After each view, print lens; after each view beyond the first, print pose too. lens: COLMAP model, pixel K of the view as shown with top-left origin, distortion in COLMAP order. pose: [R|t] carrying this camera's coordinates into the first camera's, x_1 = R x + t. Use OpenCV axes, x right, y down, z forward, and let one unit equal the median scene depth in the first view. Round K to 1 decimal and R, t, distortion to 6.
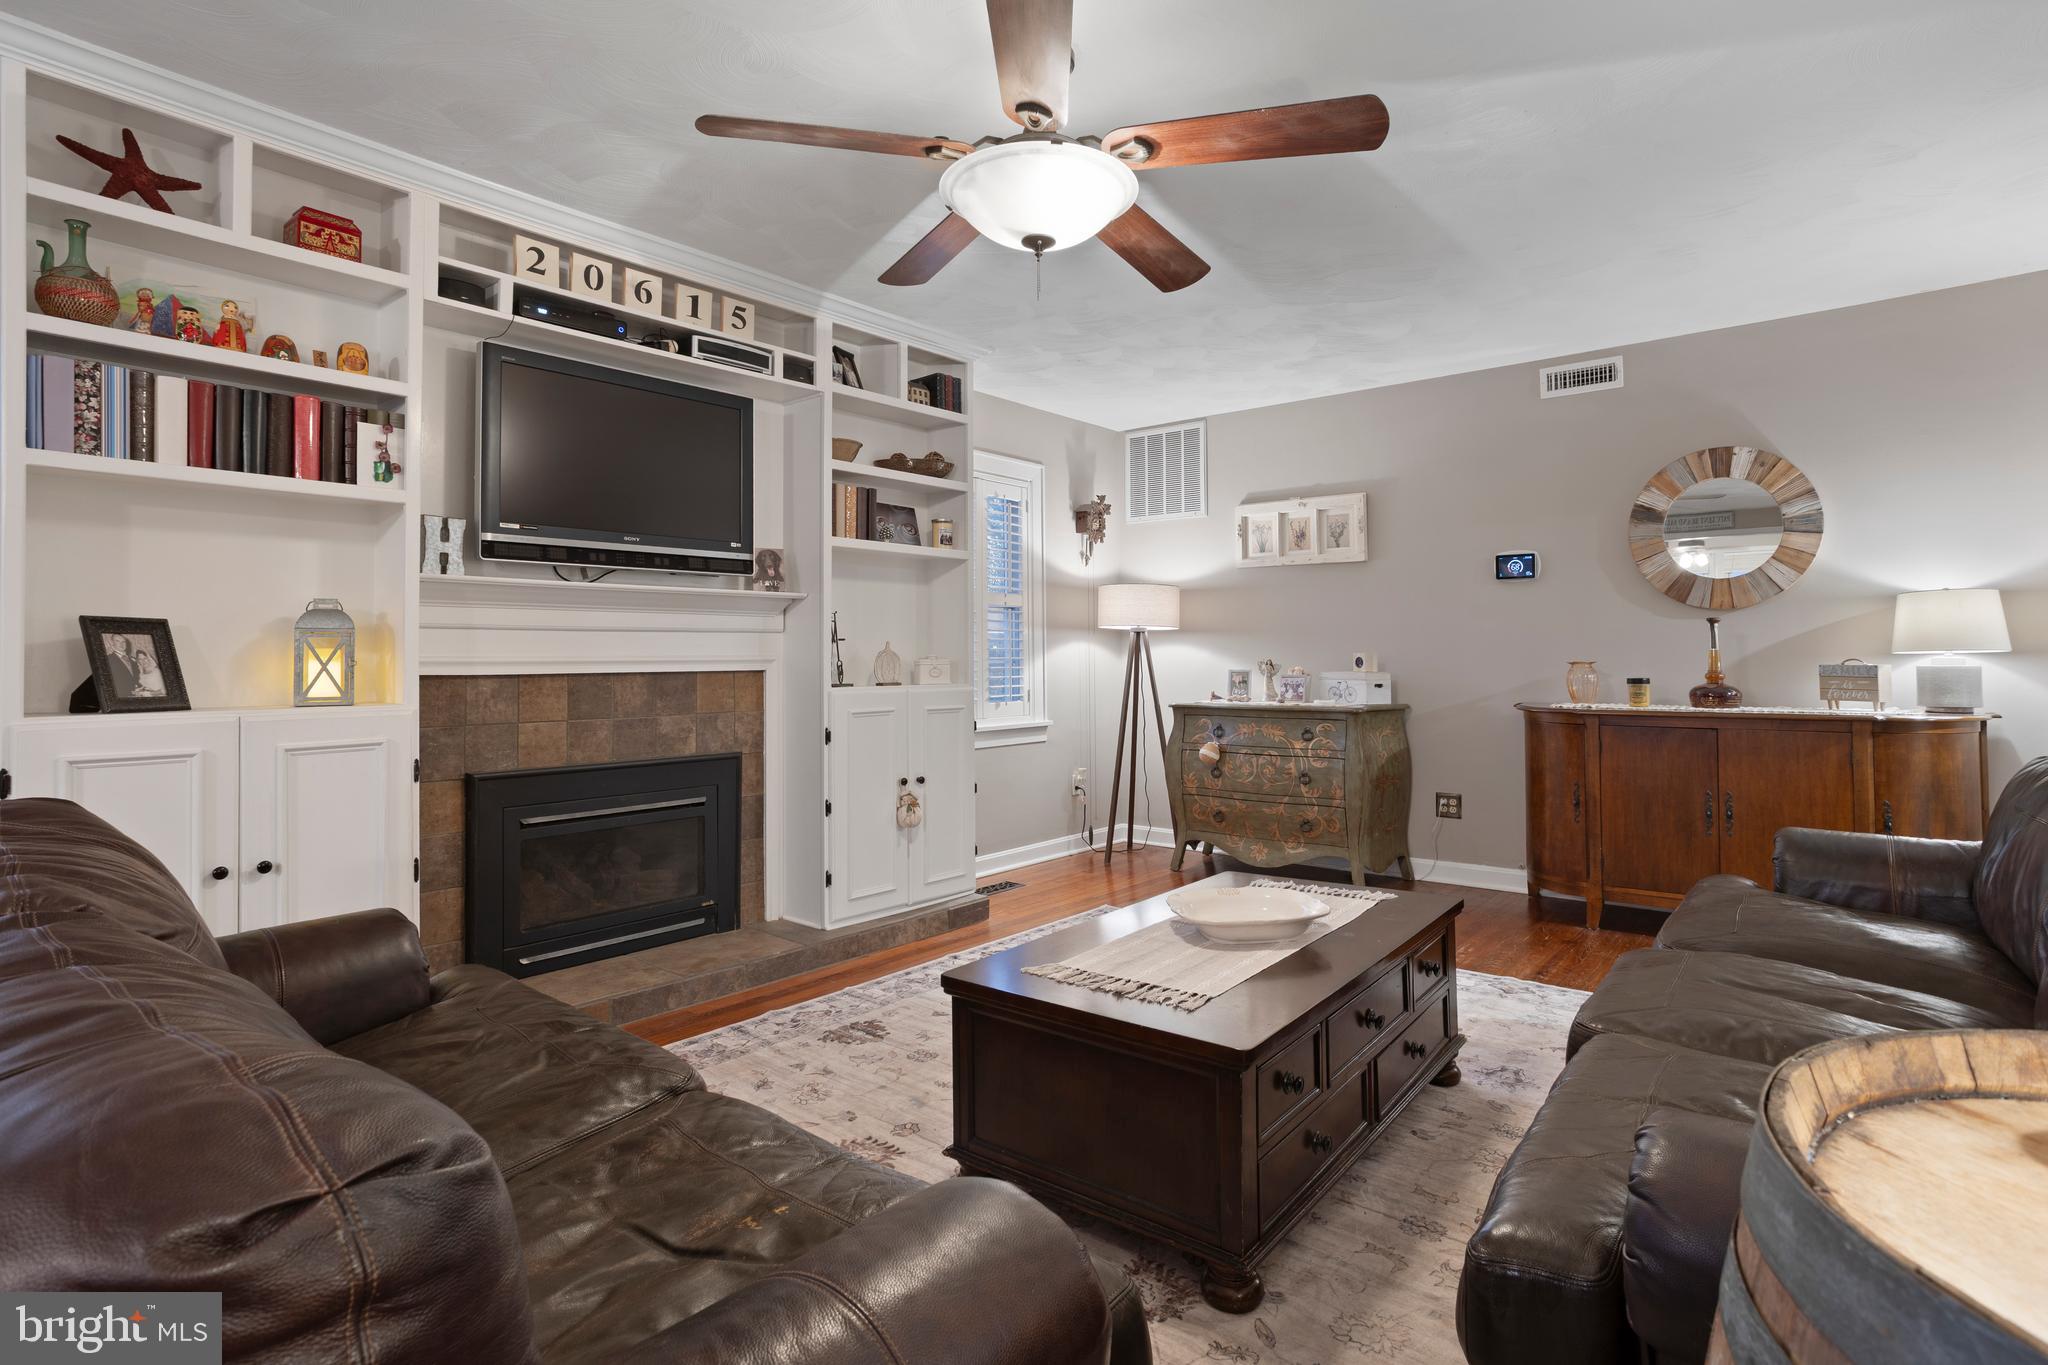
lens RADIAL K [[1012.5, 0, 994.7], [0, 1012.5, 635.2], [0, 0, 1]] dist [-0.042174, 0.023691]
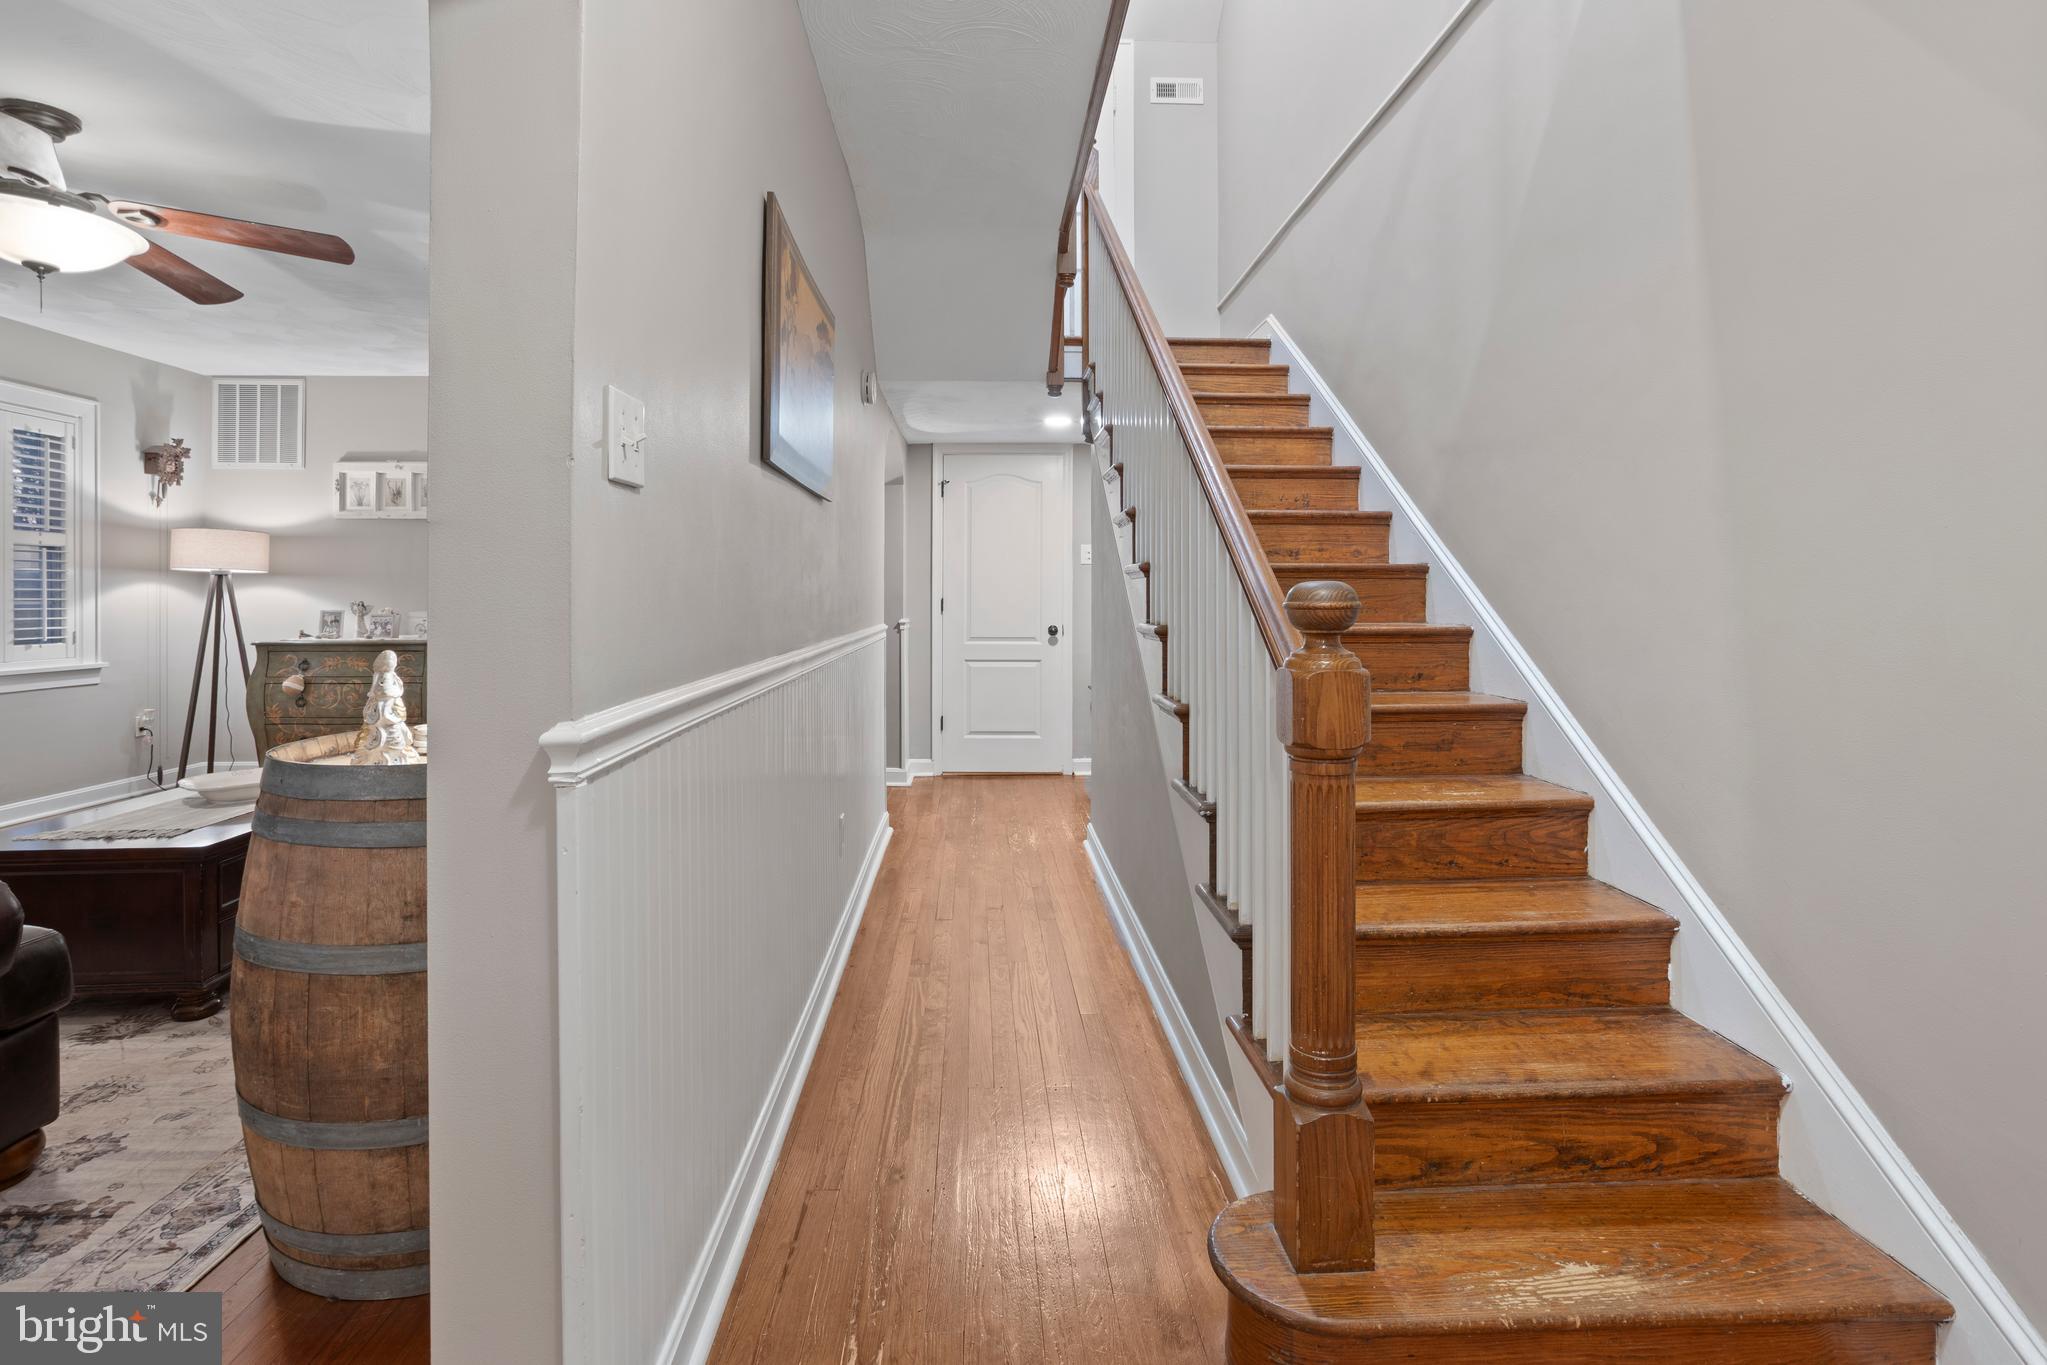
lens RADIAL K [[1012.0, 0, 1026.0], [0, 1012.0, 595.5], [0, 0, 1]] dist [-0.042174, 0.023691]
pose [[0.721118, 0.006088, 0.692786, 0.031111], [-0.017470, 0.999803, 0.009399, -0.005832], [-0.692592, -0.018880, 0.721082, -0.320307]]
